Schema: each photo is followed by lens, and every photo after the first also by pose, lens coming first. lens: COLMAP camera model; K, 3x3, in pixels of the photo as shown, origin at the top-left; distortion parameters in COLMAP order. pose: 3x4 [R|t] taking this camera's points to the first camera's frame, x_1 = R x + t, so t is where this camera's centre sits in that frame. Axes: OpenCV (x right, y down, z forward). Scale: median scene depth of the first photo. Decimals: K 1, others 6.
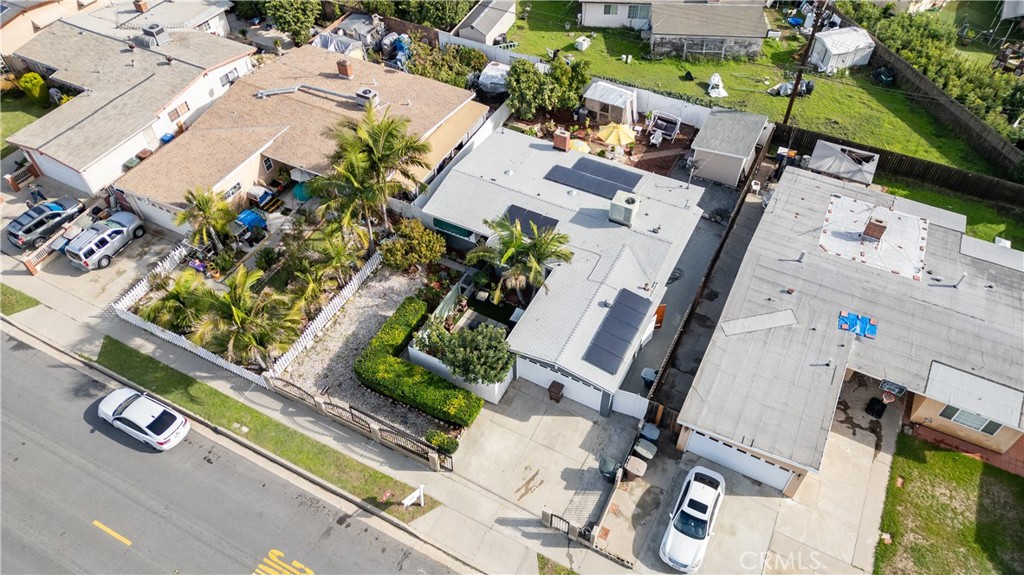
lens RADIAL K [[716.4, 0, 513.8], [0, 716.4, 286.3], [0, 0, 1]] dist [0.038426, -0.025241]
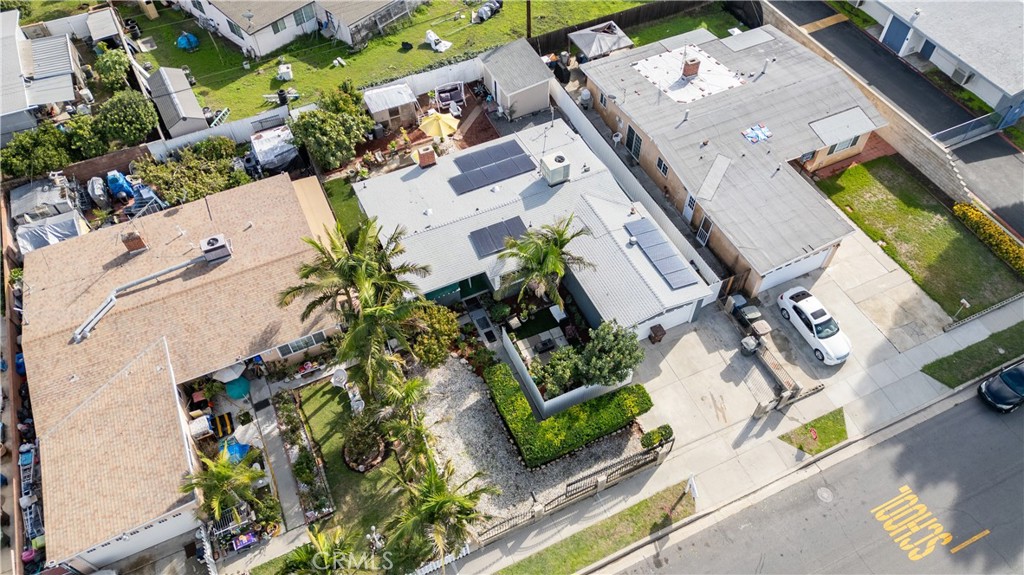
lens RADIAL K [[716.4, 0, 517.1], [0, 716.4, 286.2], [0, 0, 1]] dist [0.038426, -0.025241]
pose [[0.610171, -0.630723, 0.479458, -0.474546], [0.594211, 0.764596, 0.249613, -0.264688], [-0.524028, 0.132593, 0.841317, 0.171065]]
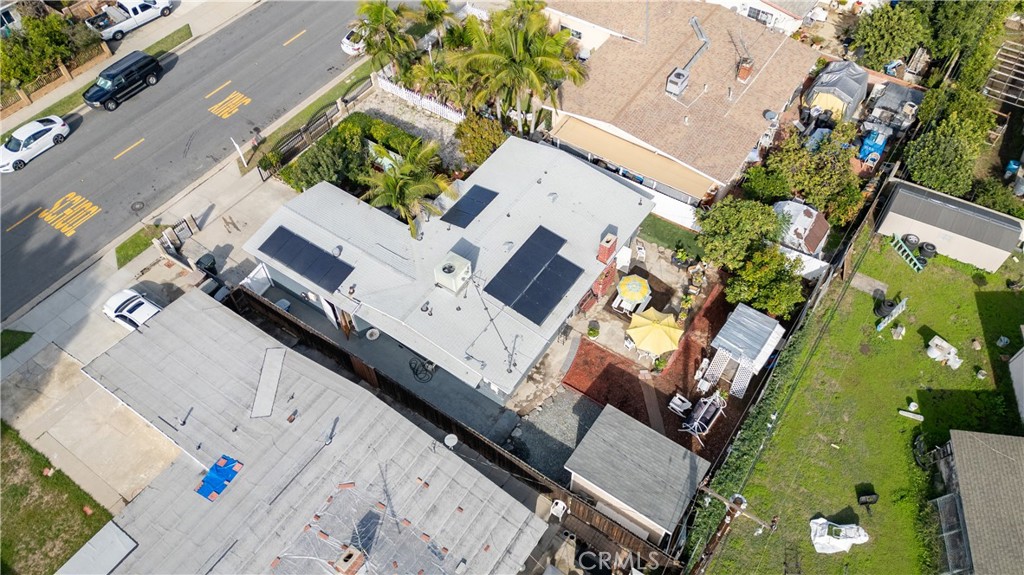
lens RADIAL K [[716.4, 0, 523.1], [0, 716.4, 286.5], [0, 0, 1]] dist [0.038426, -0.025241]
pose [[-0.116147, 0.793032, -0.598005, 0.652470], [-0.733345, 0.337588, 0.590119, -0.653467], [0.669862, 0.507084, 0.542356, 0.585616]]
